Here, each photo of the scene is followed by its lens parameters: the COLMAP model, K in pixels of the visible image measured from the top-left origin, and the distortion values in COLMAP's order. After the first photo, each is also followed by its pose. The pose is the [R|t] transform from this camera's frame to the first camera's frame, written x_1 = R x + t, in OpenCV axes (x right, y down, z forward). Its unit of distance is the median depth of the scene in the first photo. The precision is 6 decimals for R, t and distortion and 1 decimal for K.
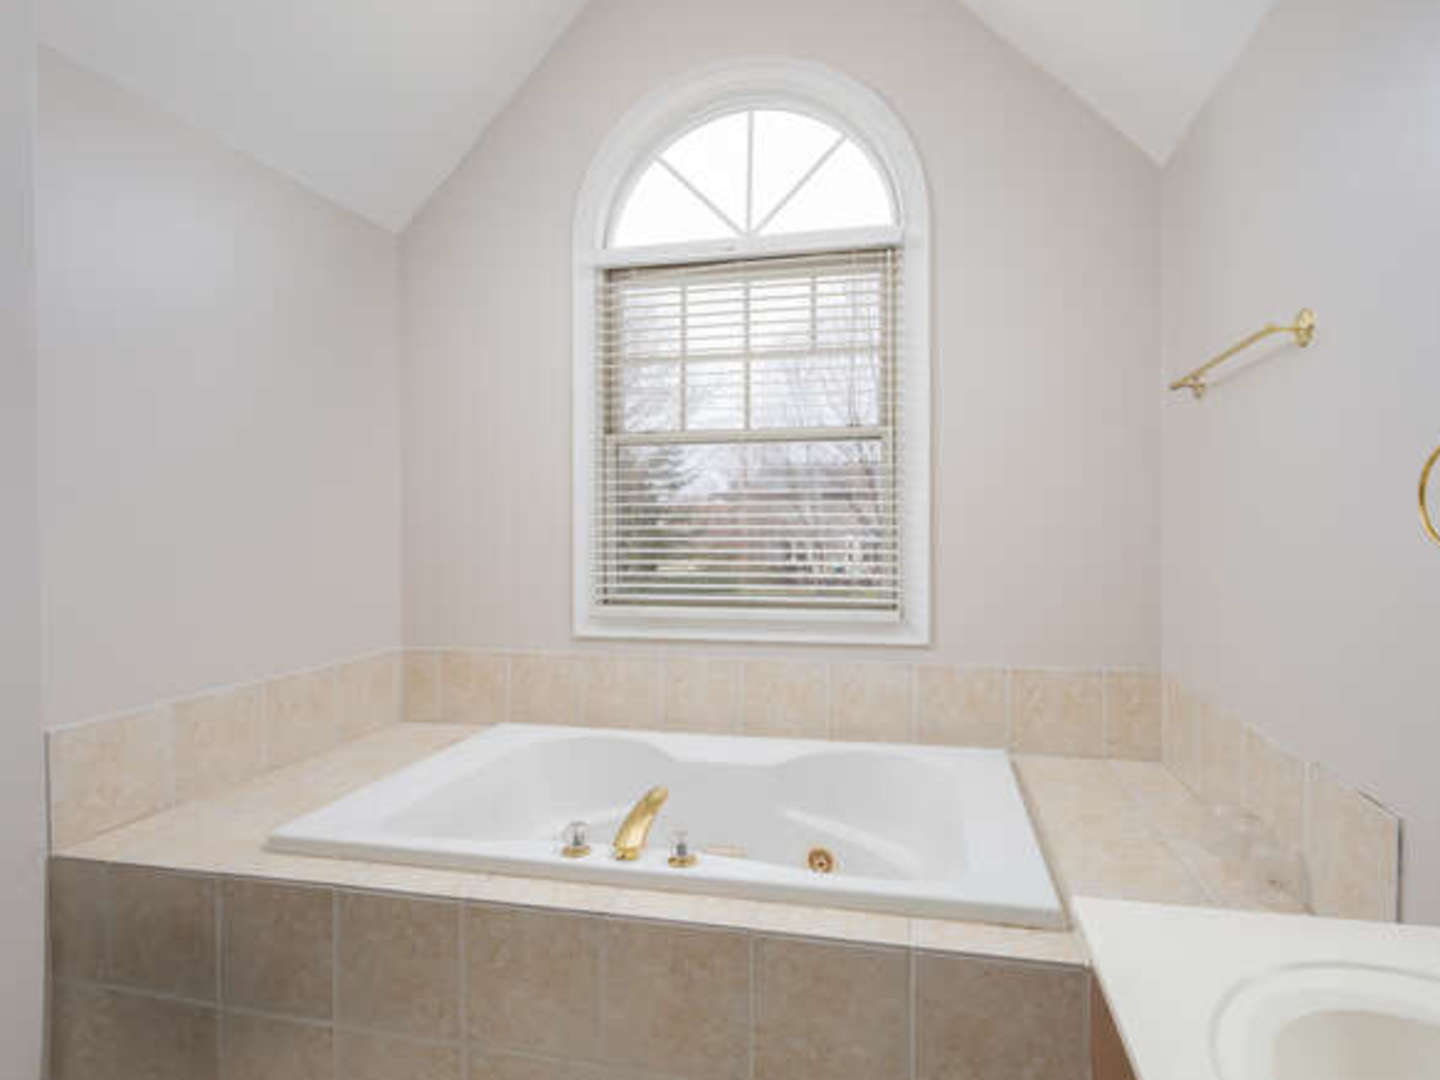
lens RADIAL K [[775.0, 0, 719.1], [0, 775.0, 523.3], [0, 0, 1]] dist [0.000011, -0.000006]
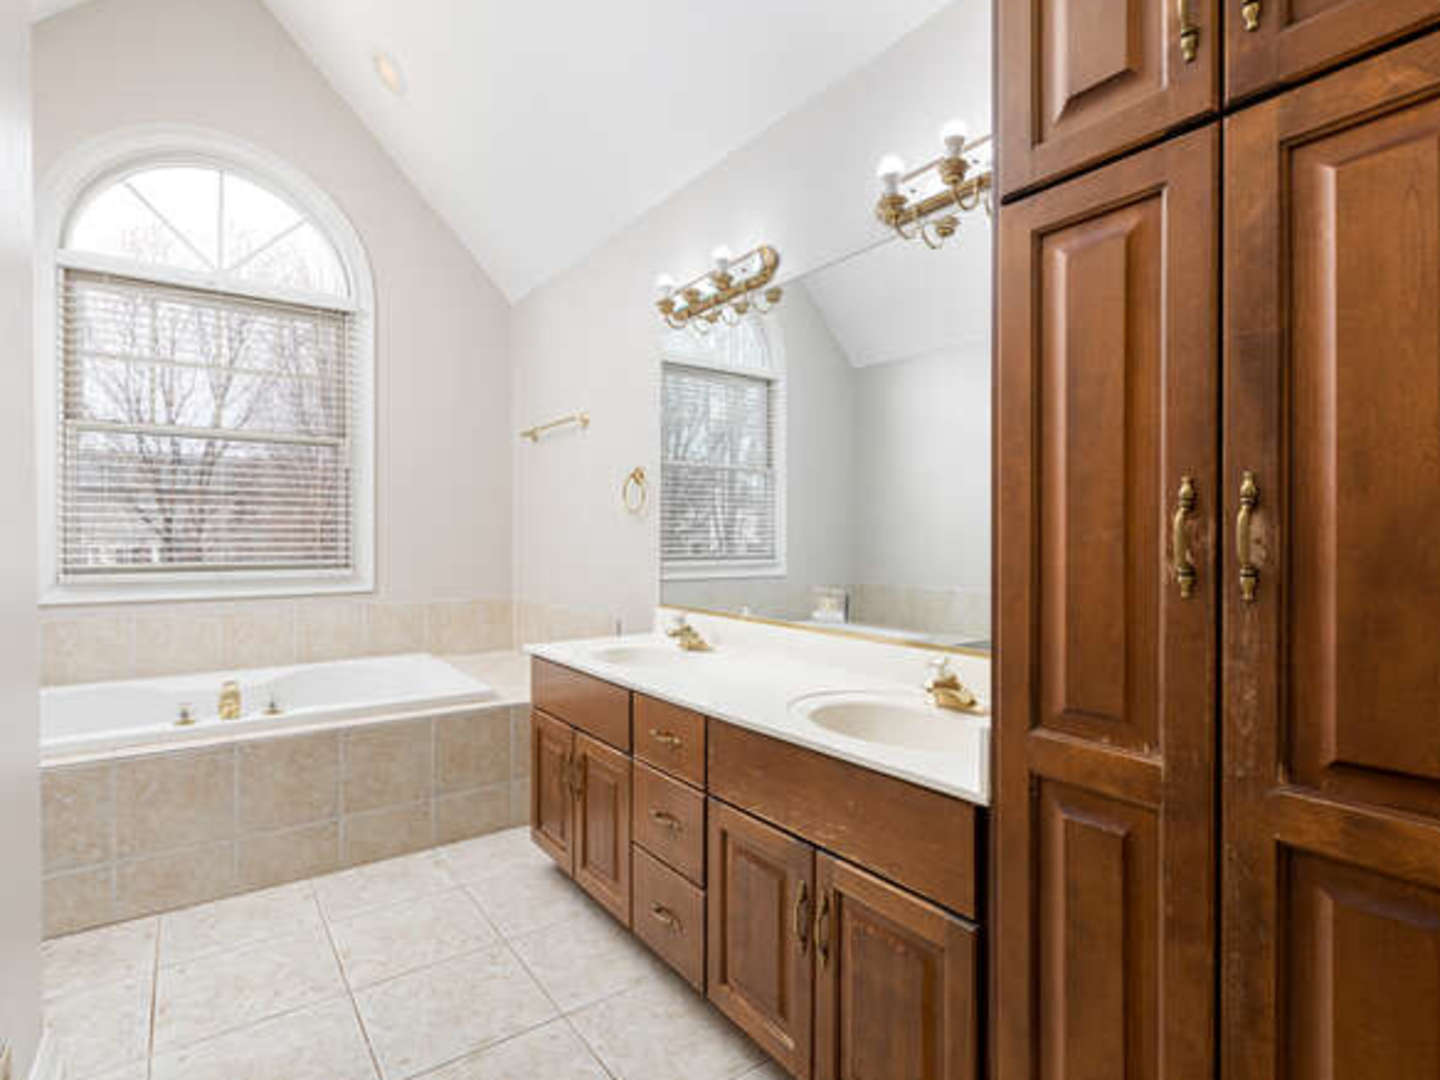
lens RADIAL K [[775.0, 0, 719.1], [0, 775.0, 523.3], [0, 0, 1]] dist [0.000011, -0.000006]
pose [[0.645599, 0.014891, 0.763531, -0.412116], [-0.008561, 0.999888, -0.012262, 0.040522], [-0.763628, 0.001379, 0.645655, -0.433659]]
